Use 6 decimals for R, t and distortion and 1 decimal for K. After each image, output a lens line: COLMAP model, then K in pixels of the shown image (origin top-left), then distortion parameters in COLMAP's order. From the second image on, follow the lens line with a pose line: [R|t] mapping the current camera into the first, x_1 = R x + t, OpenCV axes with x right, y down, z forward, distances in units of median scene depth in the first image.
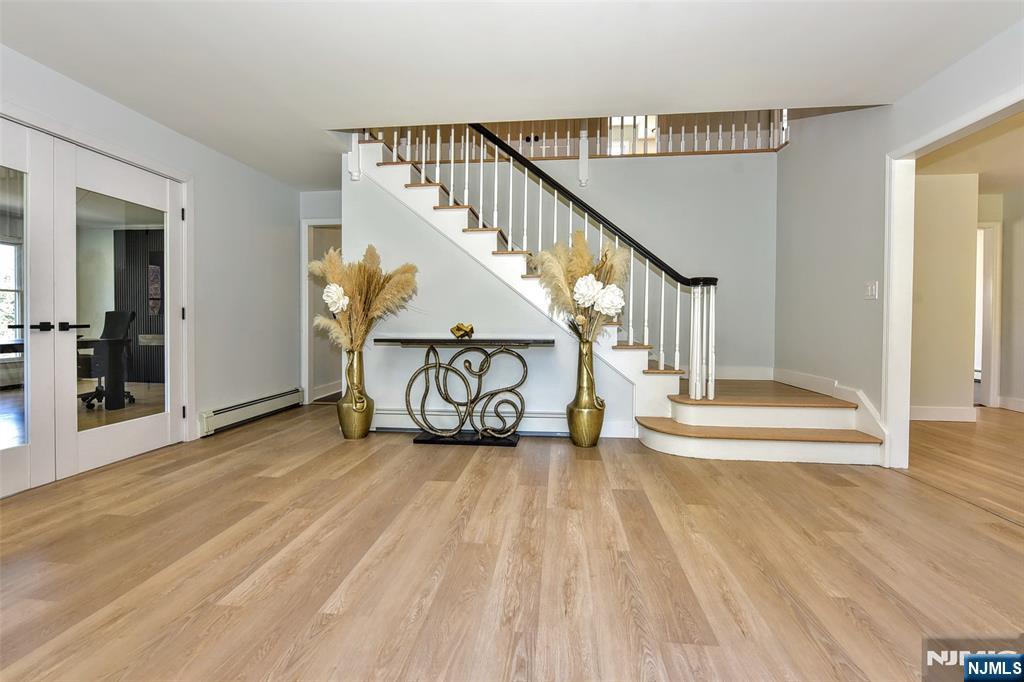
lens RADIAL K [[455.5, 0, 503.7], [0, 455.5, 333.7], [0, 0, 1]] dist [-0.019531, 0.000037]
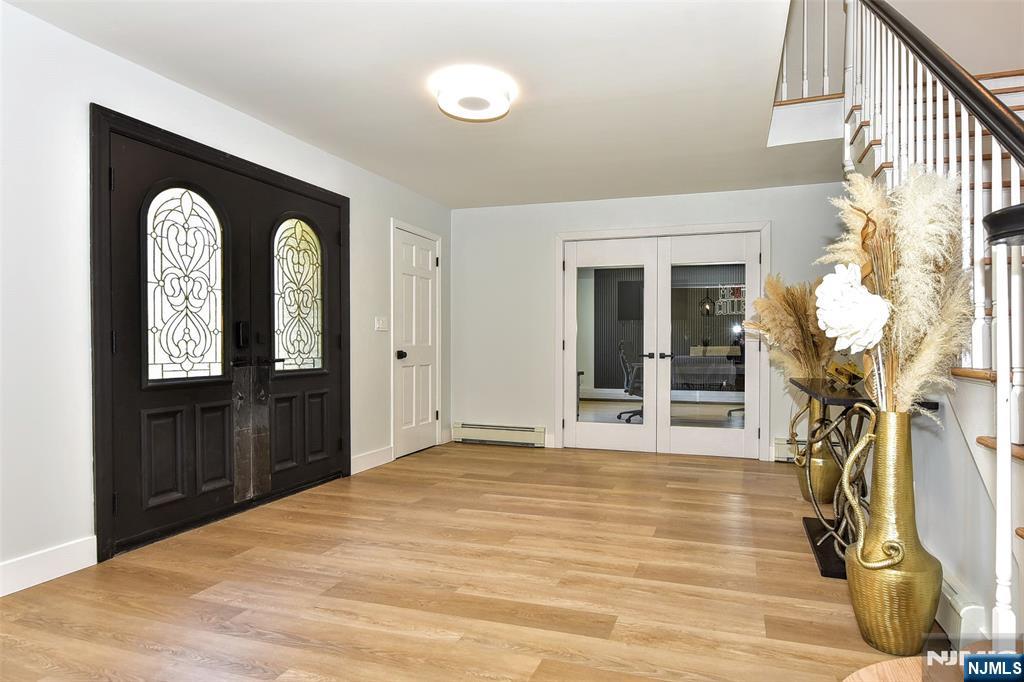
lens RADIAL K [[484.6, 0, 512.0], [0, 484.6, 341.0], [0, 0, 1]] dist [-0.000252, -0.000089]
pose [[-0.180094, -0.007113, -0.983624, 1.142773], [-0.026037, 0.999658, -0.002462, -0.071361], [0.983305, 0.025168, -0.180217, 1.127064]]
